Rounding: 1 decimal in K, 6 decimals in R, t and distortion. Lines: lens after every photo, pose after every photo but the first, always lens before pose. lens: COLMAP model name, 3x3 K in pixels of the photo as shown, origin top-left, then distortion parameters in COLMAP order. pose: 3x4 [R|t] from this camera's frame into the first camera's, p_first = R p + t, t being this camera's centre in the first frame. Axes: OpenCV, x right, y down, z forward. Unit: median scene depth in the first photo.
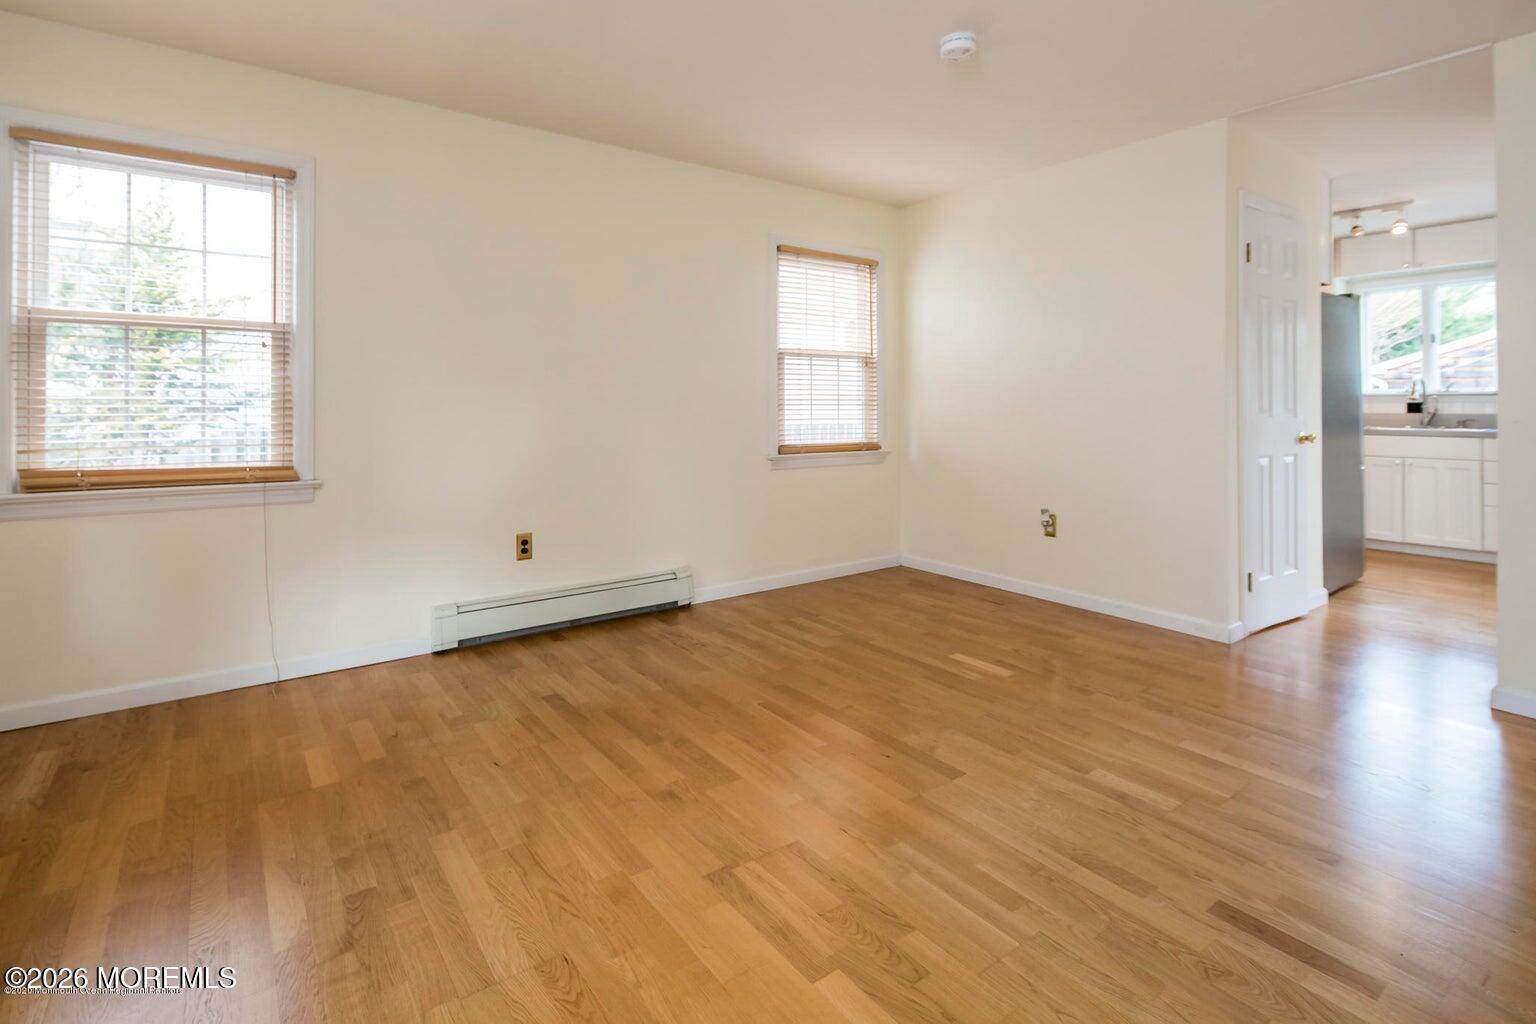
lens RADIAL K [[743.0, 0, 768.0], [0, 743.0, 512.0], [0, 0, 1]] dist [0.000414, -0.000404]
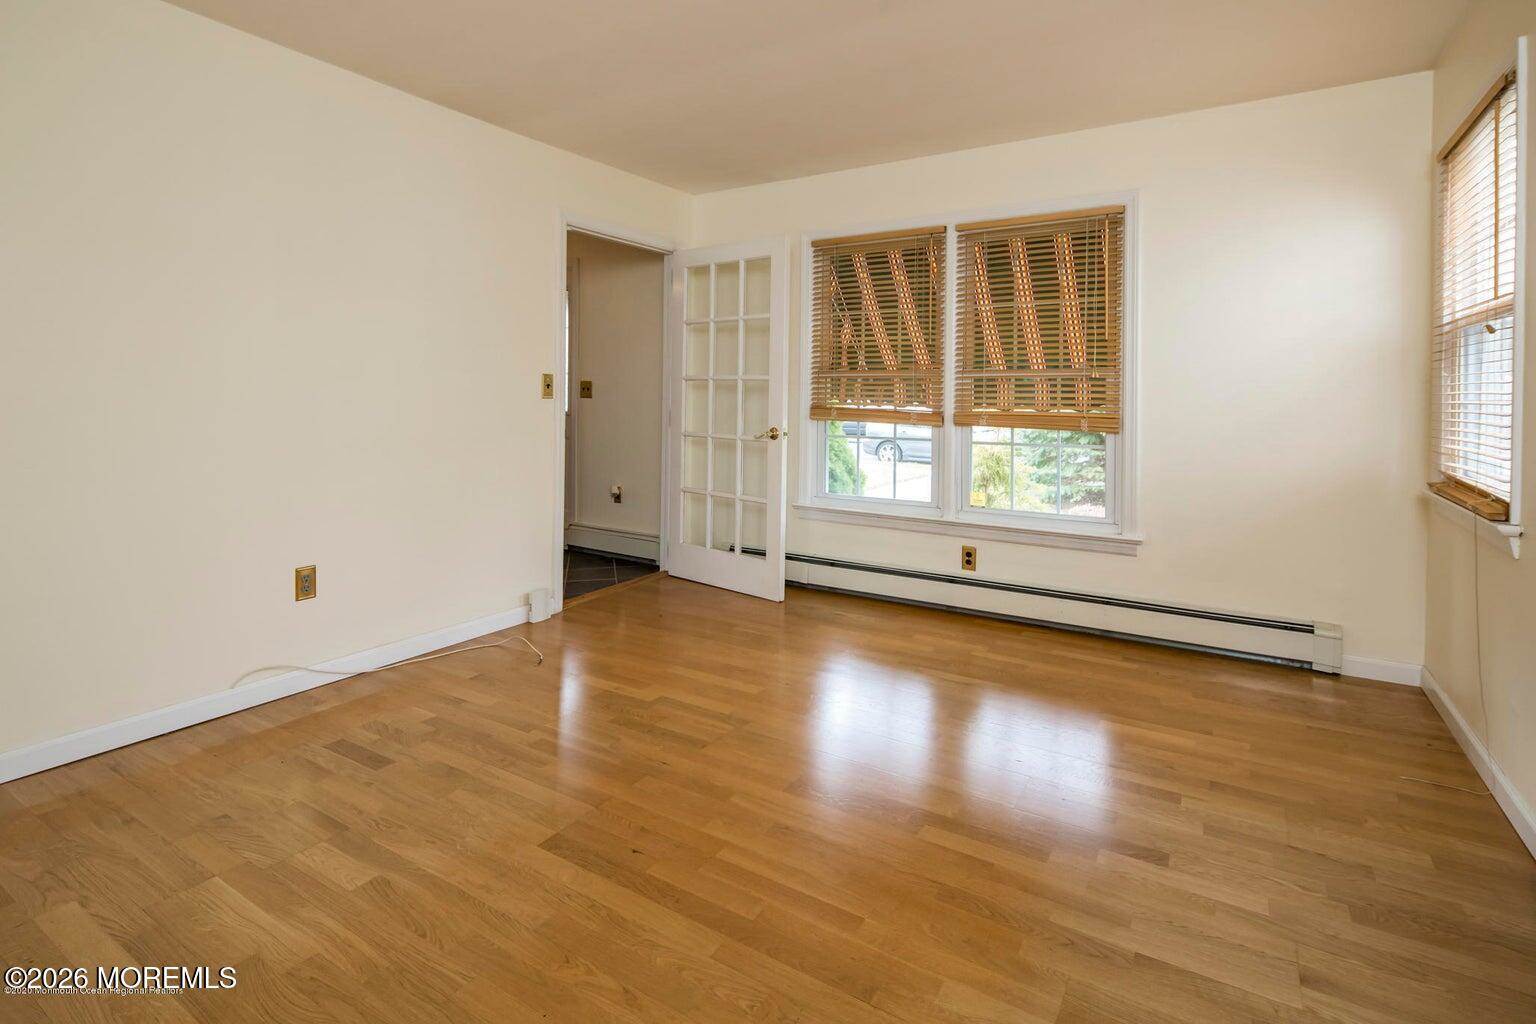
lens RADIAL K [[743.0, 0, 768.0], [0, 743.0, 512.0], [0, 0, 1]] dist [0.000414, -0.000404]
pose [[-0.931820, 0.051833, -0.359201, 0.315478], [-0.060502, 0.953712, 0.294572, -0.272872], [0.357842, 0.296220, -0.885552, 1.773740]]
